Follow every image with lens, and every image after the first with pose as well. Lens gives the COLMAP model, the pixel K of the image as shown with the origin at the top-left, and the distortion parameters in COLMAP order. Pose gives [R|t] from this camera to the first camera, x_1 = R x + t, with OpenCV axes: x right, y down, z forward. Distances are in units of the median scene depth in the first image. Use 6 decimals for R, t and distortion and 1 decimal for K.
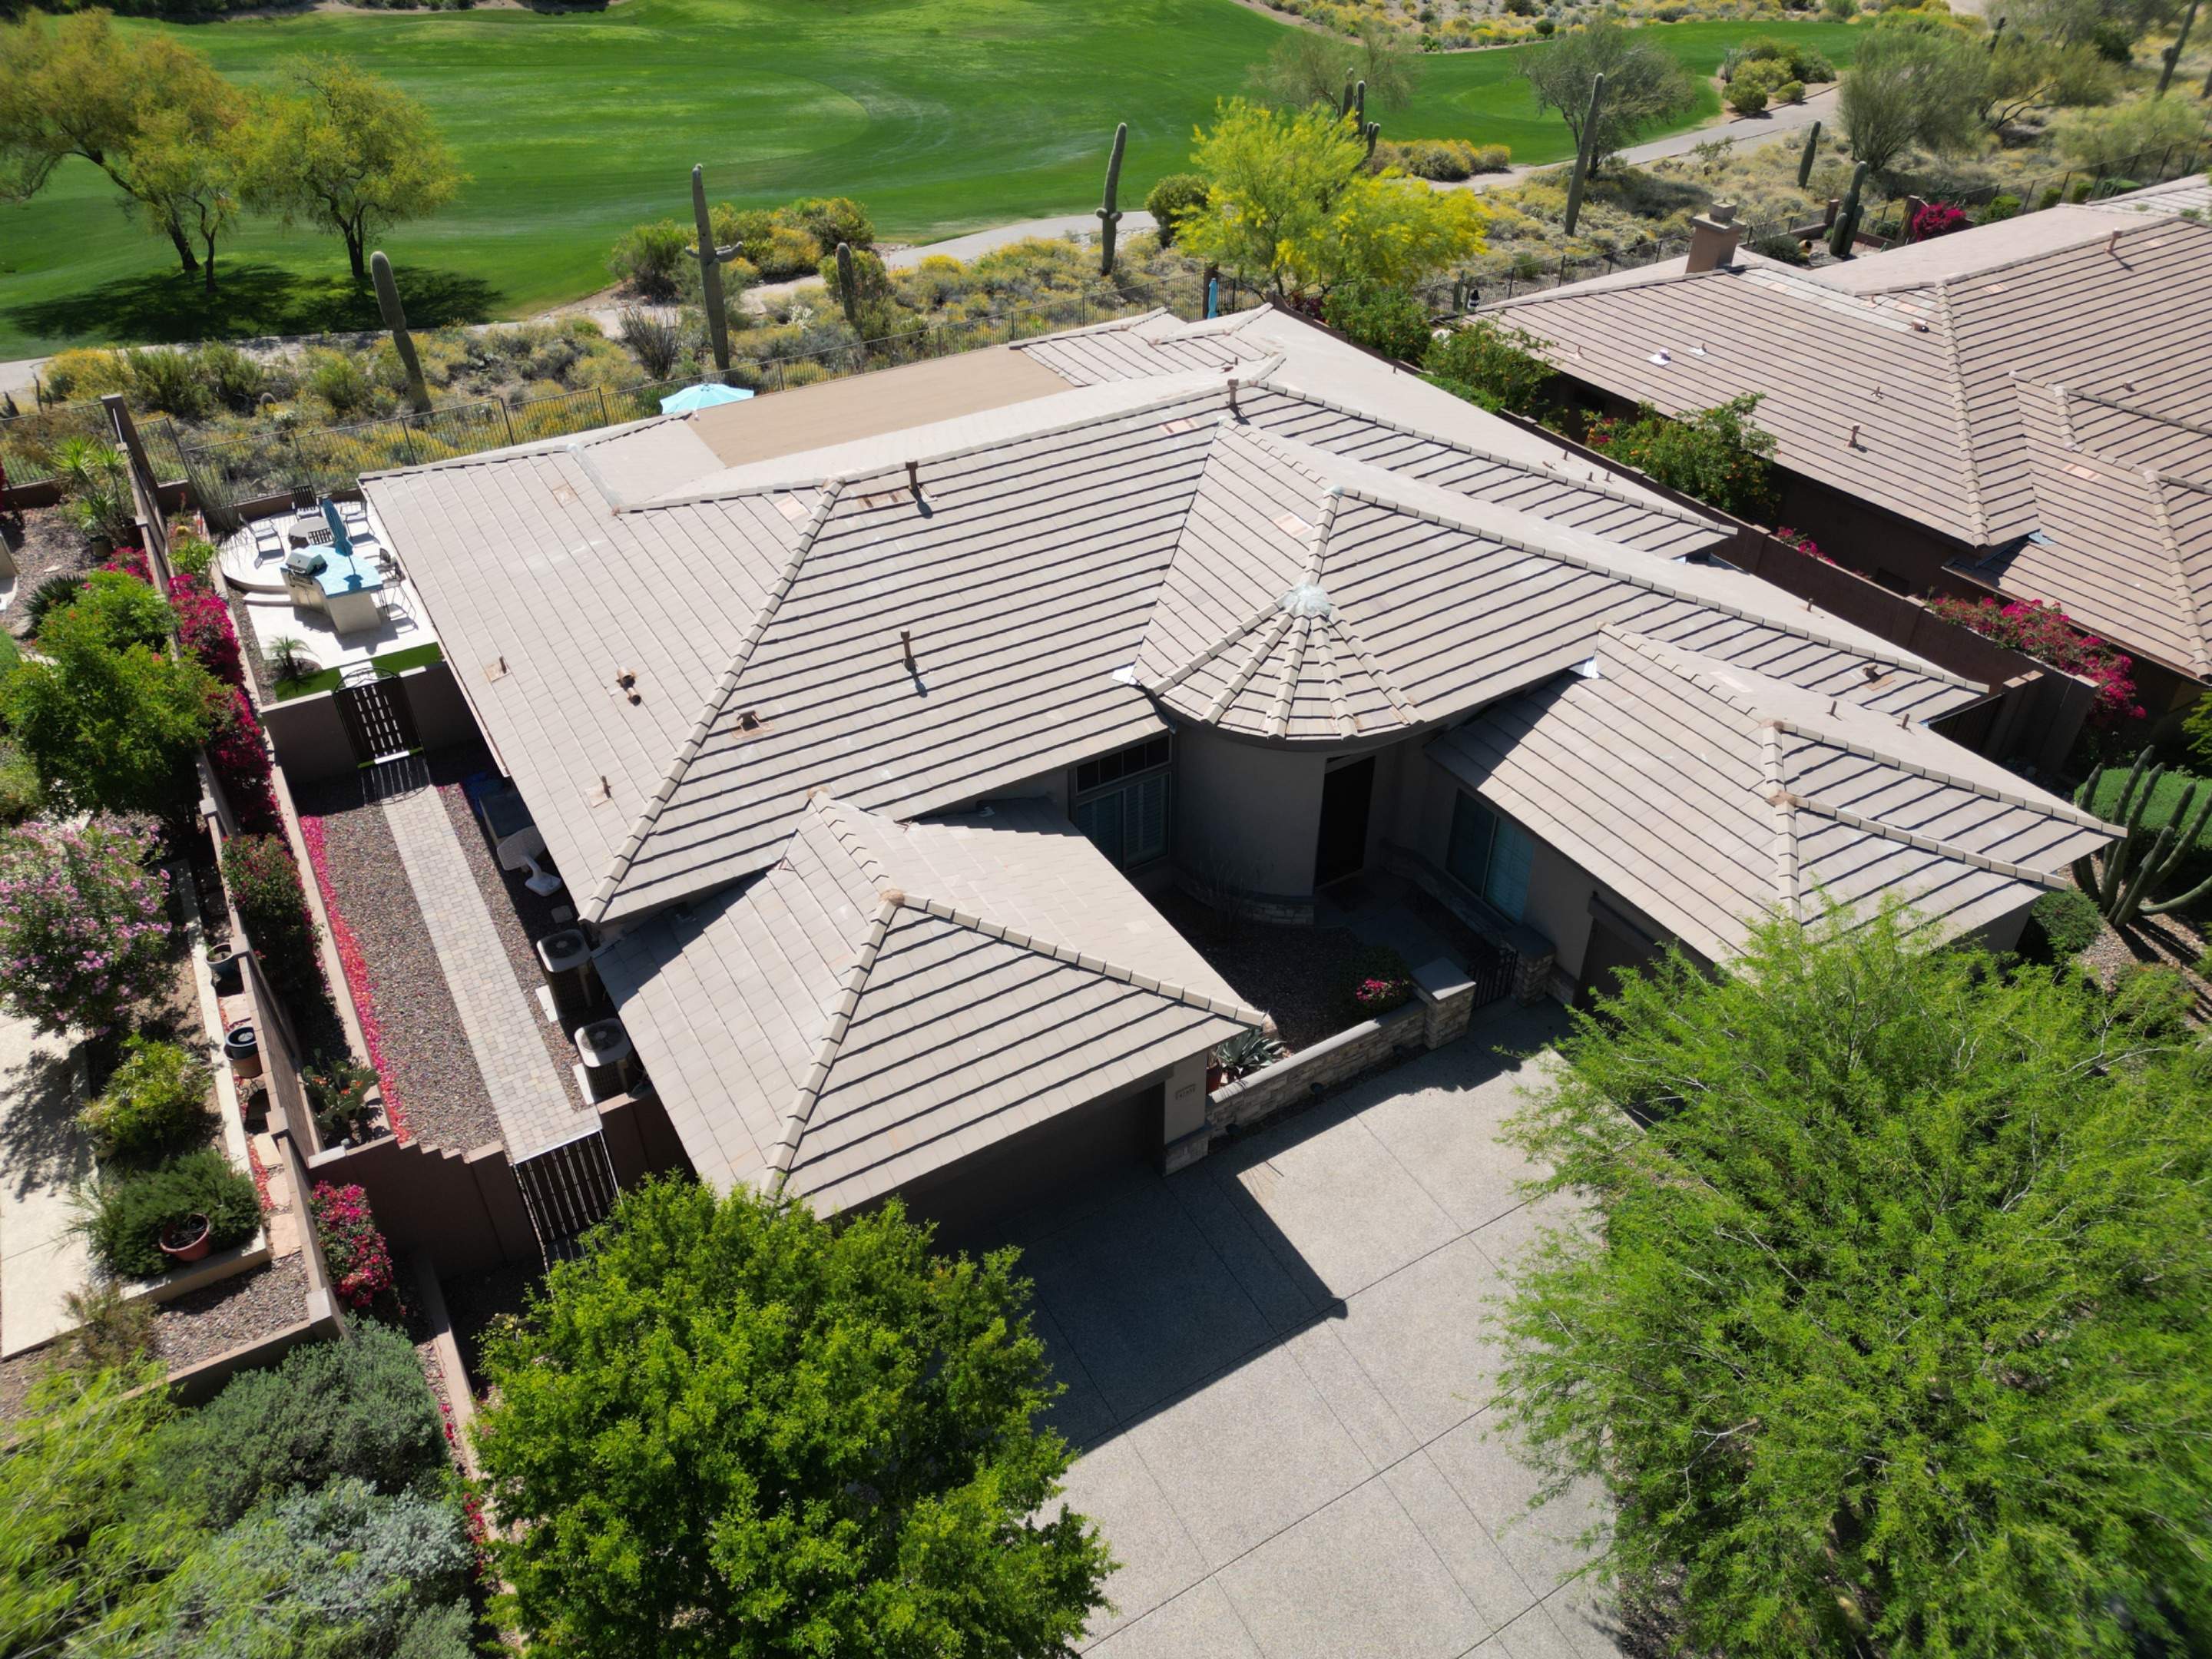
lens RADIAL K [[1582.7, 0, 1106.0], [0, 1582.7, 829.5], [0, 0, 1]] dist [0.024613, 0.000578]
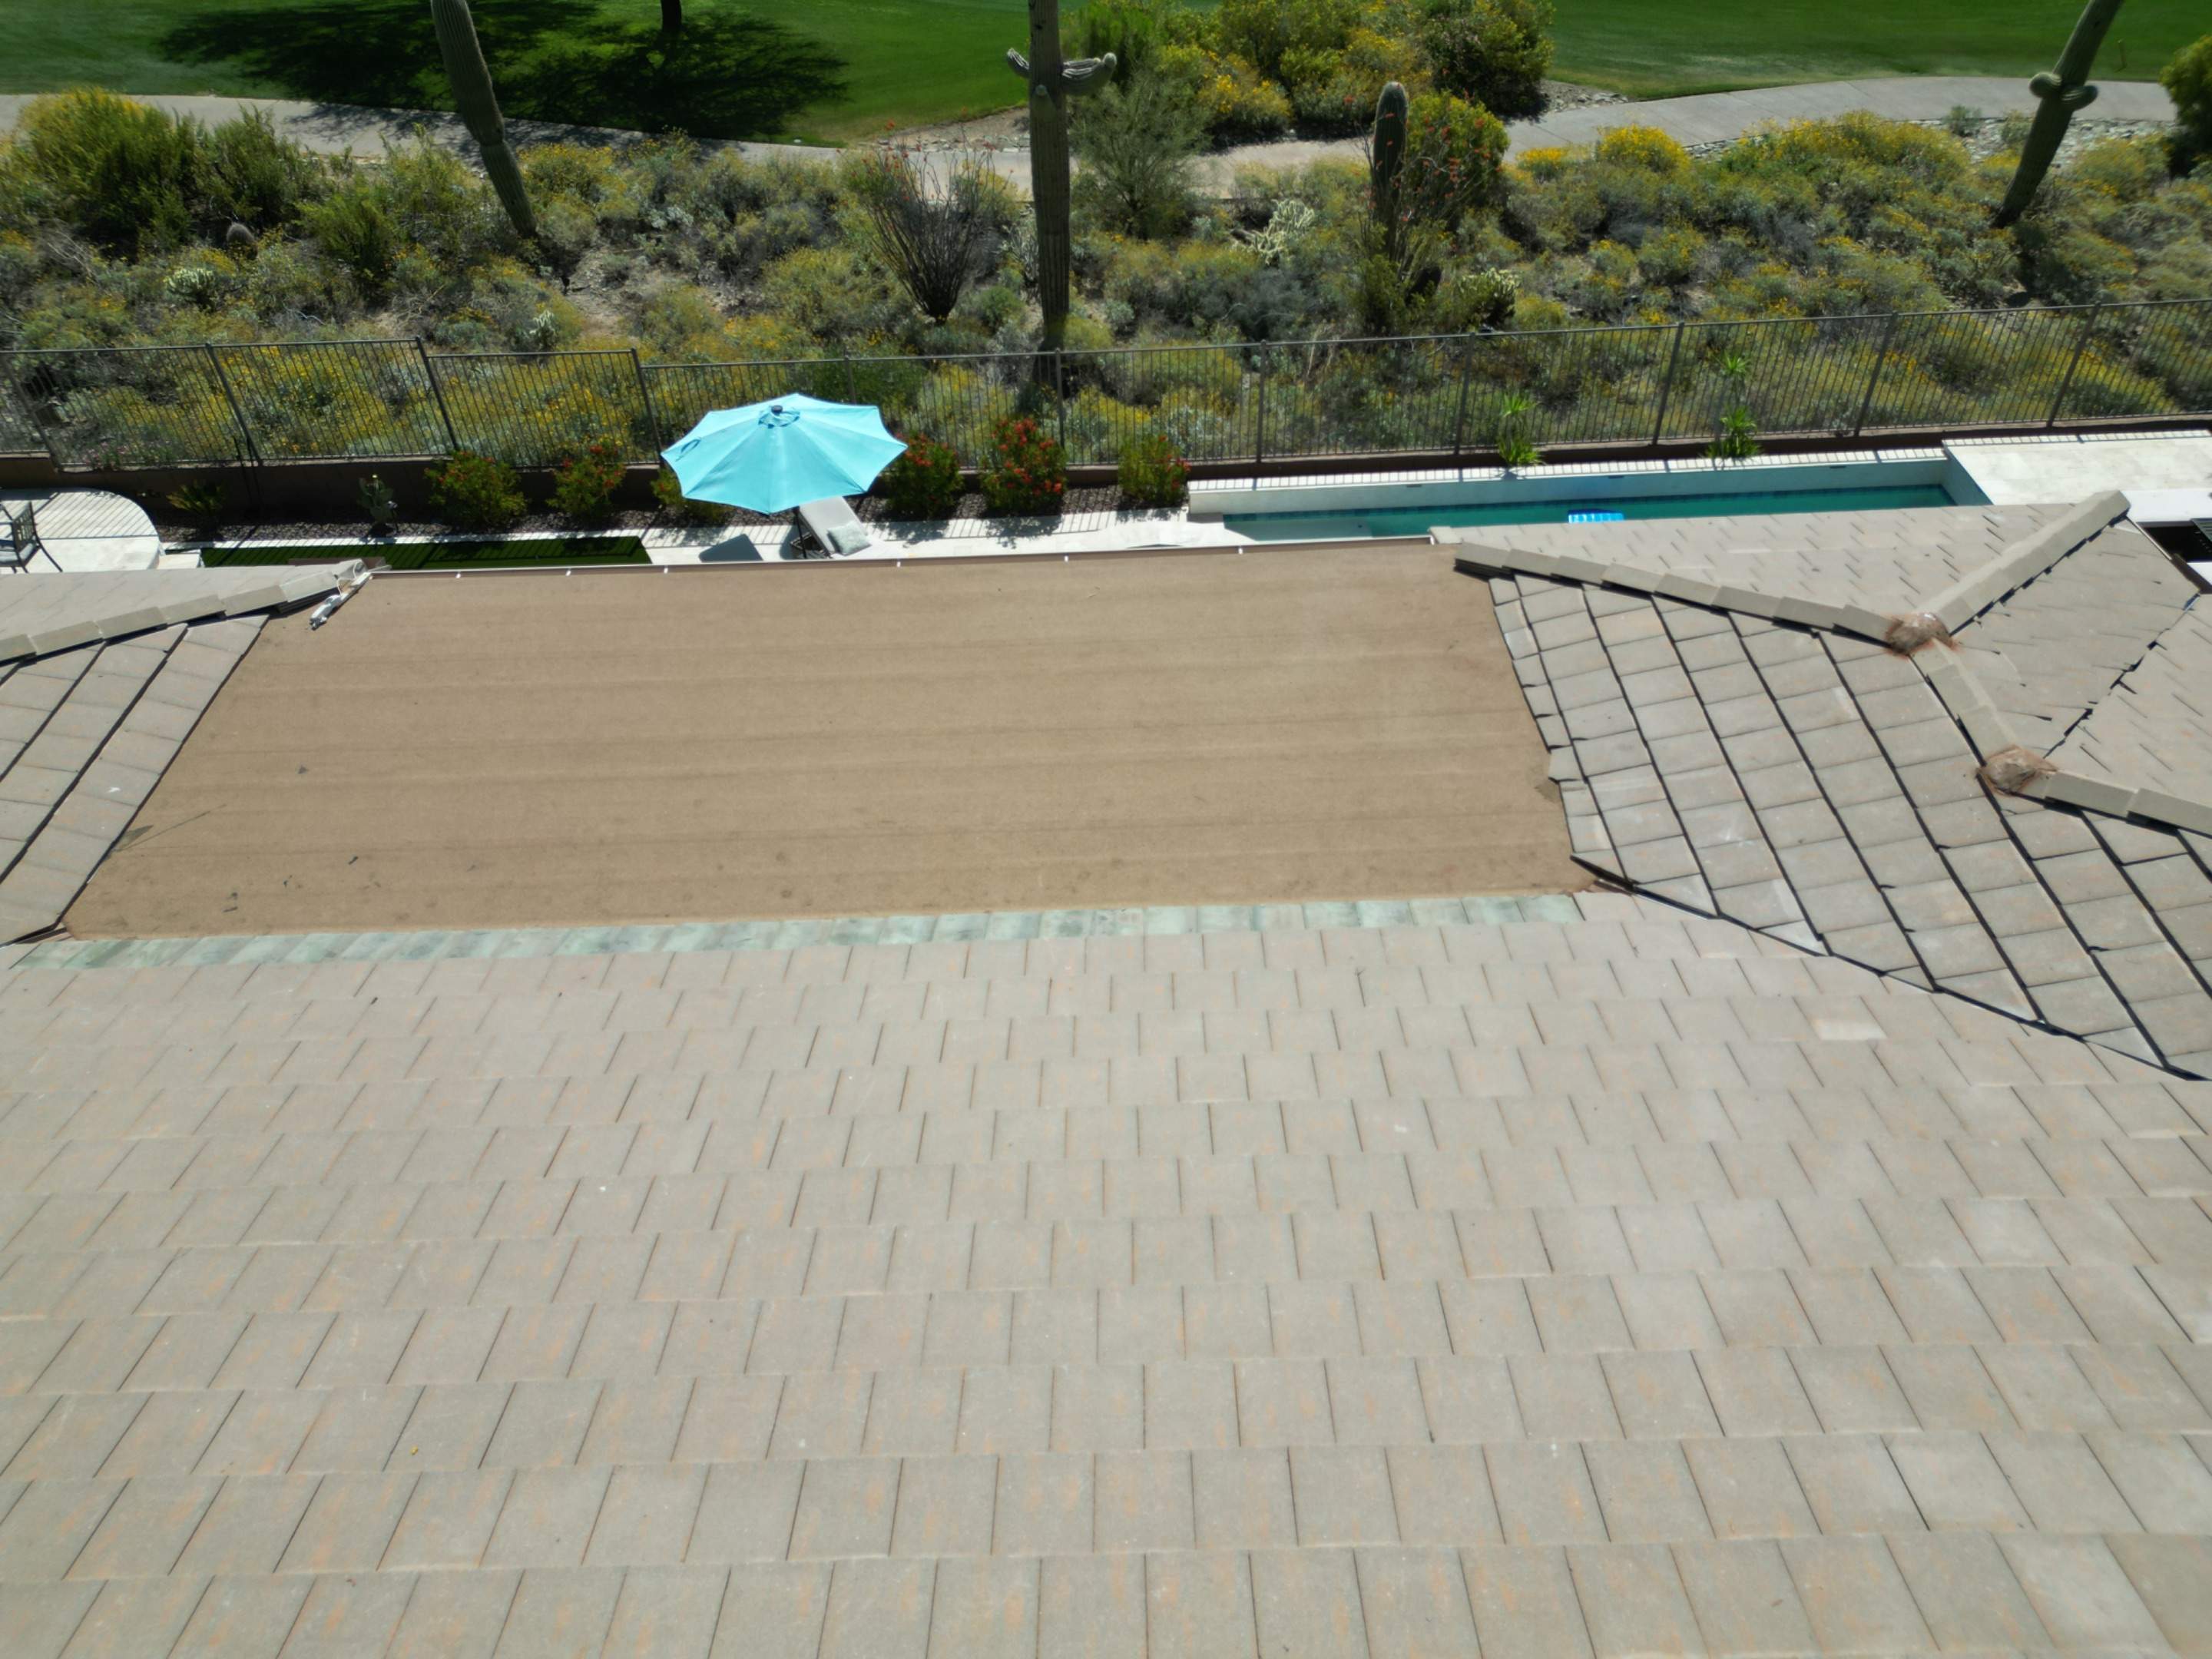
lens RADIAL K [[1582.7, 0, 1106.0], [0, 1582.7, 829.5], [0, 0, 1]] dist [0.024613, 0.000578]
pose [[0.870031, 0.317472, -0.377170, 0.007962], [-0.273539, 0.947353, 0.166428, -0.376022], [0.410149, -0.041627, 0.911068, 0.924728]]
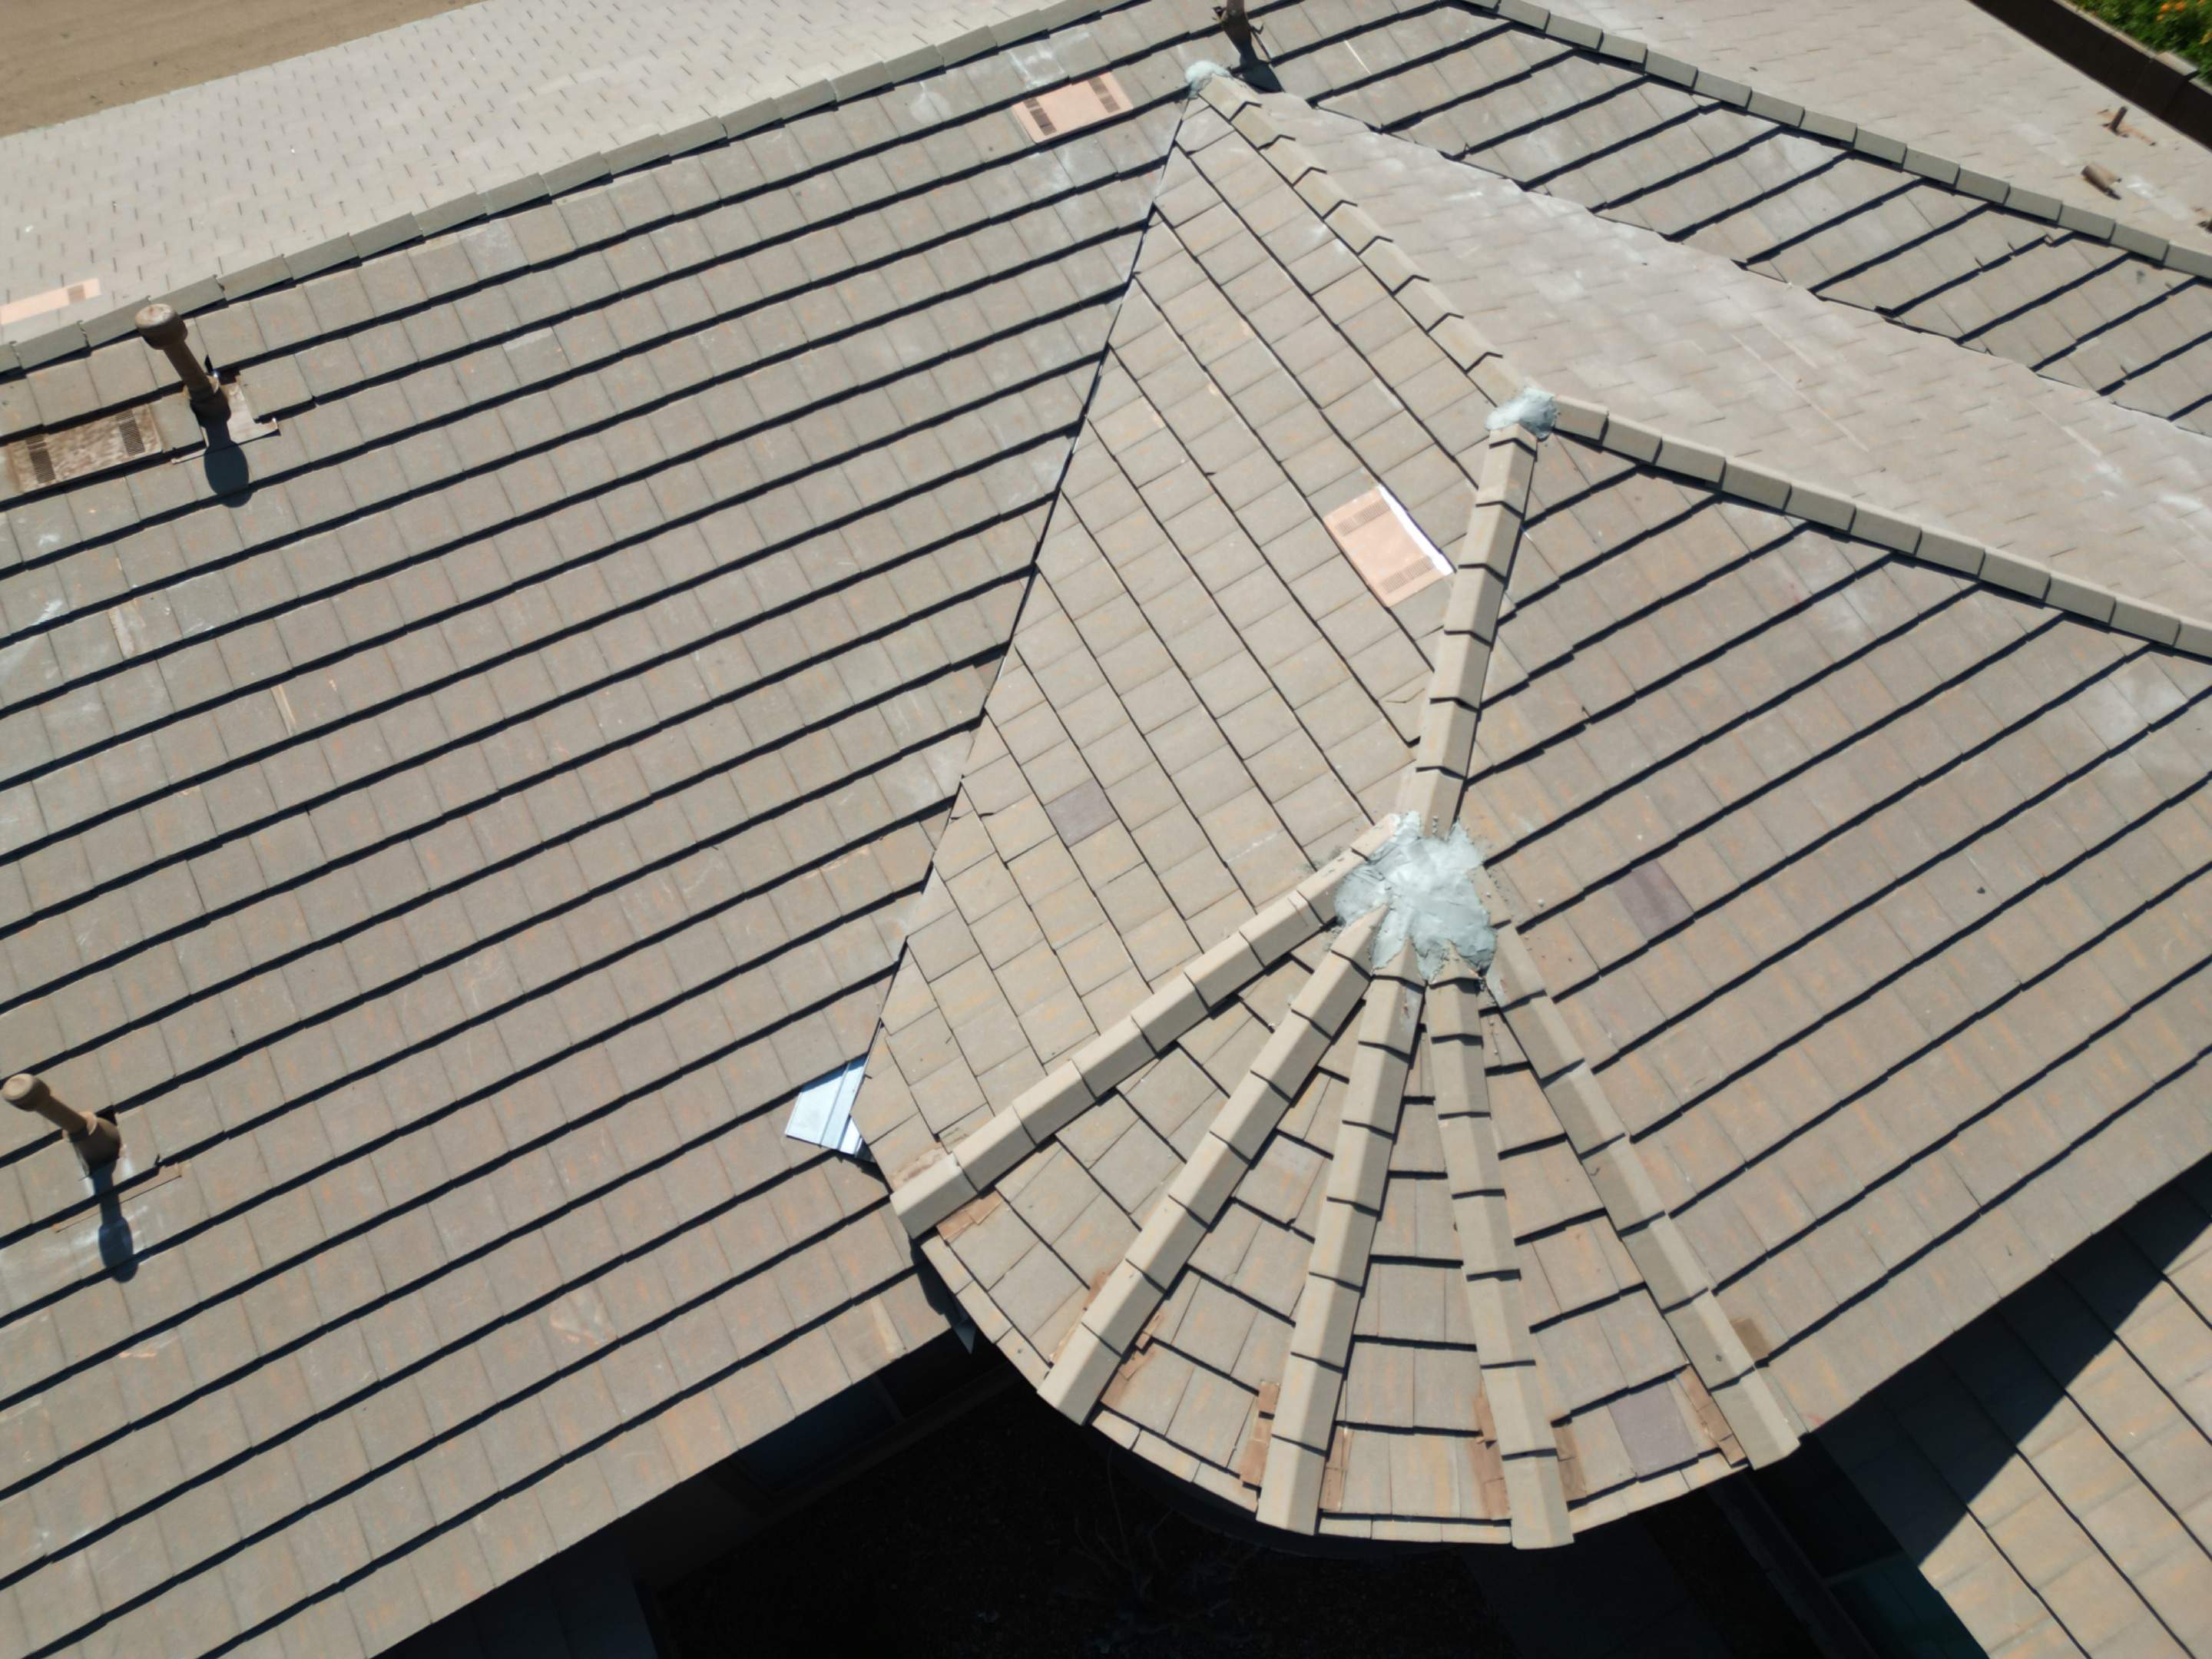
lens RADIAL K [[1624.9, 0, 1106.0], [0, 1624.9, 829.5], [0, 0, 1]] dist [0.113696, -0.167505]
pose [[0.999506, 0.015924, -0.027110, 0.066984], [-0.005920, 0.942145, 0.335154, -0.231474], [0.030879, -0.334828, 0.941773, 0.626317]]
